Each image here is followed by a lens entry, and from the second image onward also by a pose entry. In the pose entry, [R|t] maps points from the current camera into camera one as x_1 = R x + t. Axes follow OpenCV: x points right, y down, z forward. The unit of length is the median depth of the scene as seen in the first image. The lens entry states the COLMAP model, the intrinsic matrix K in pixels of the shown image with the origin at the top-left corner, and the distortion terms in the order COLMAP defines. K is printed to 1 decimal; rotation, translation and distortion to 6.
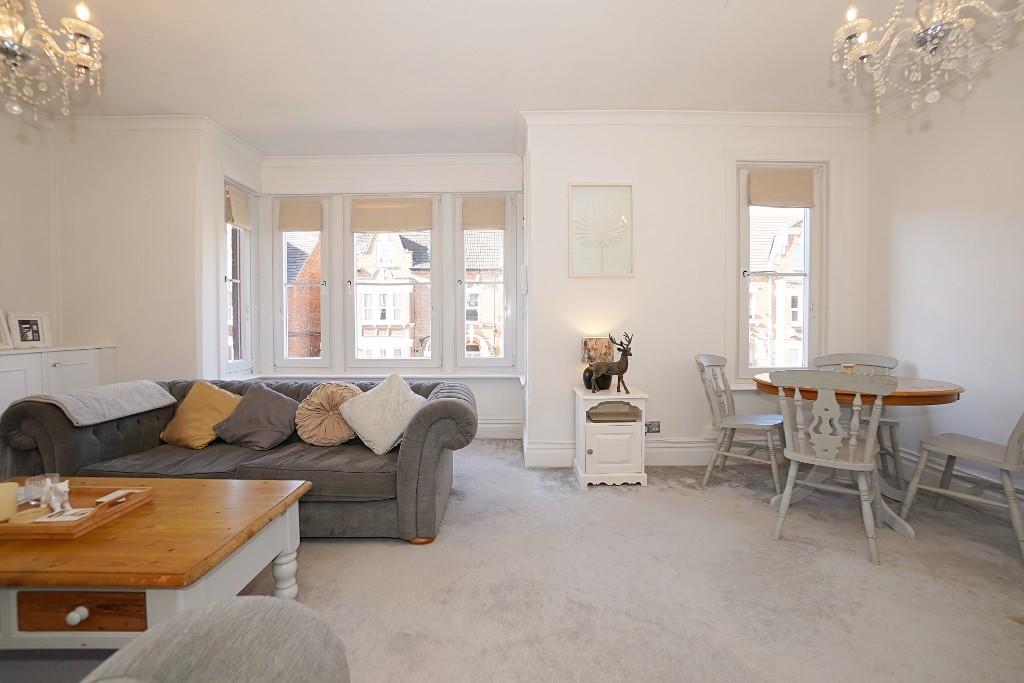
lens RADIAL K [[456.7, 0, 505.9], [0, 456.7, 332.8], [0, 0, 1]] dist [-0.058470, 0.024134]
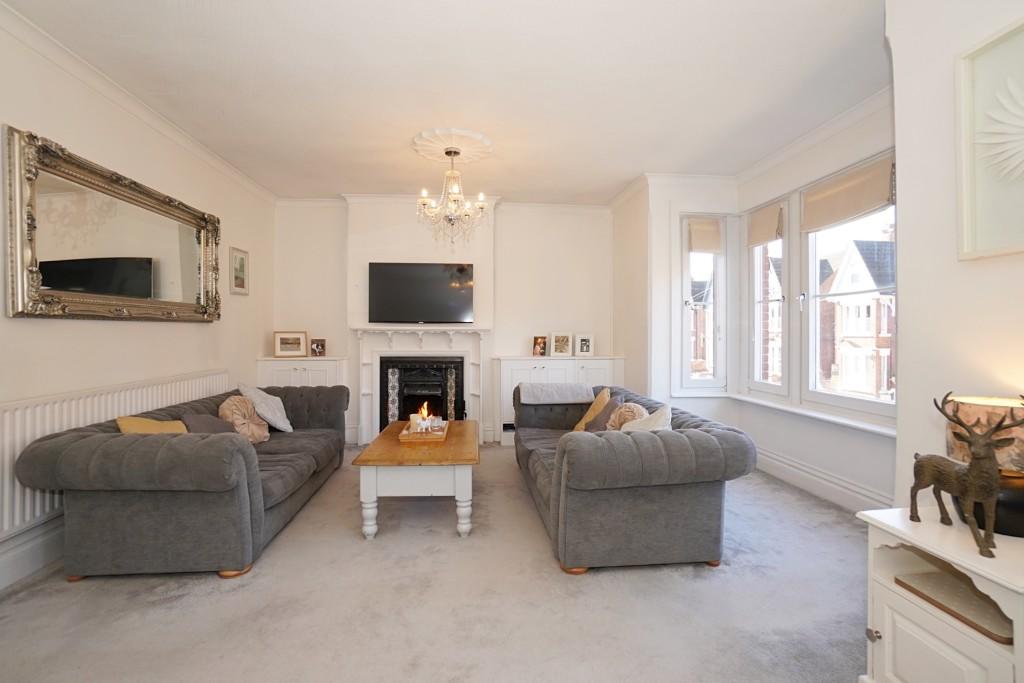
lens RADIAL K [[473.1, 0, 507.5], [0, 473.1, 332.8], [0, 0, 1]] dist [-0.067744, 0.027507]
pose [[0.086483, -0.000713, -0.996253, 0.656115], [-0.024000, 0.999708, -0.002798, -0.042154], [0.995964, 0.024152, 0.086441, 0.599610]]
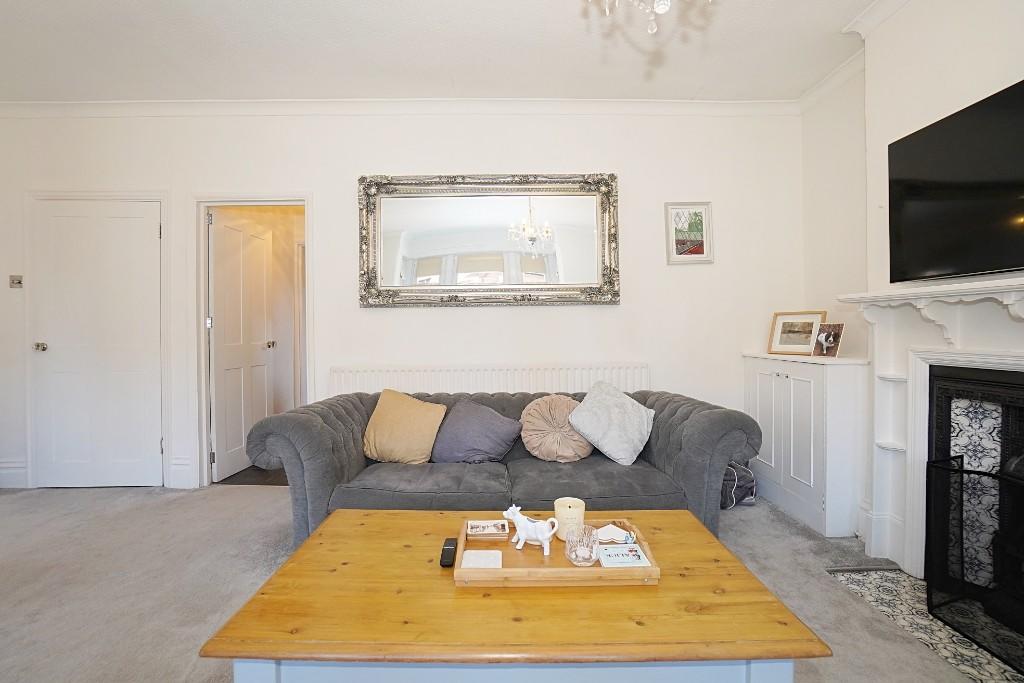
lens RADIAL K [[456.7, 0, 505.9], [0, 456.7, 332.8], [0, 0, 1]] dist [-0.058470, 0.024134]
pose [[-0.999992, 0.003528, -0.001804, -0.488417], [0.003480, 0.999647, 0.026338, -0.014877], [0.001896, 0.026331, -0.999651, 0.940573]]
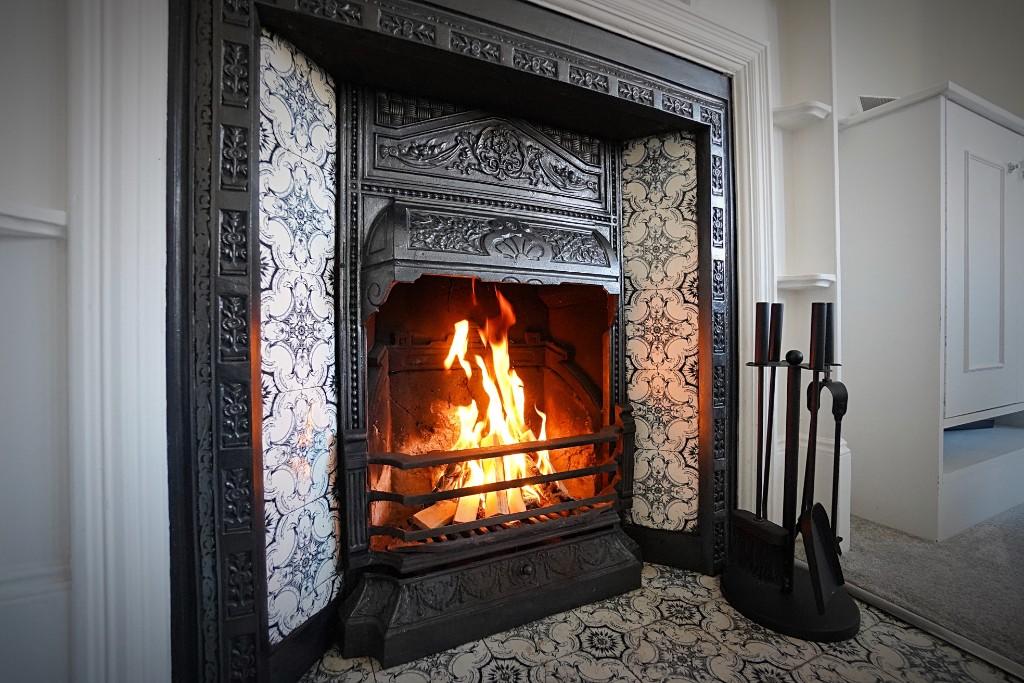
lens RADIAL K [[456.7, 0, 505.9], [0, 456.7, 332.8], [0, 0, 1]] dist [-0.058470, 0.024134]
pose [[0.446998, 0.011006, -0.894467, -0.918861], [-0.019317, 0.999810, 0.002649, 0.221334], [0.894326, 0.016094, 0.447126, 0.324137]]
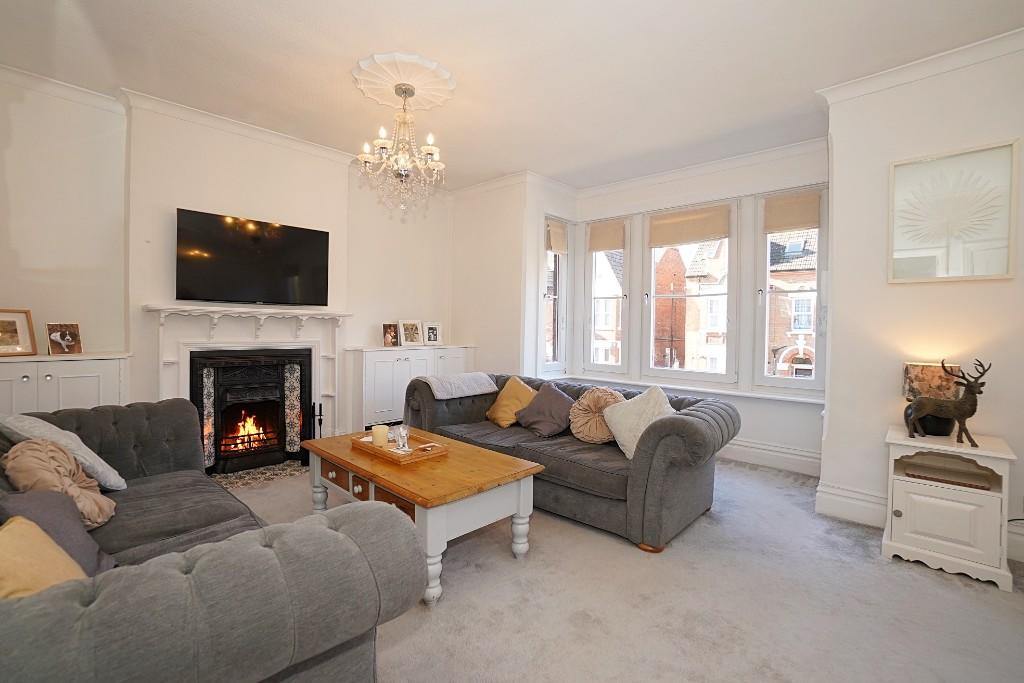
lens RADIAL K [[456.7, 0, 505.9], [0, 456.7, 332.8], [0, 0, 1]] dist [-0.058470, 0.024134]
pose [[0.731602, 0.025034, -0.681273, 0.209941], [-0.033672, 0.999433, 0.000566, -0.020400], [0.680900, 0.022525, 0.732030, 0.002996]]
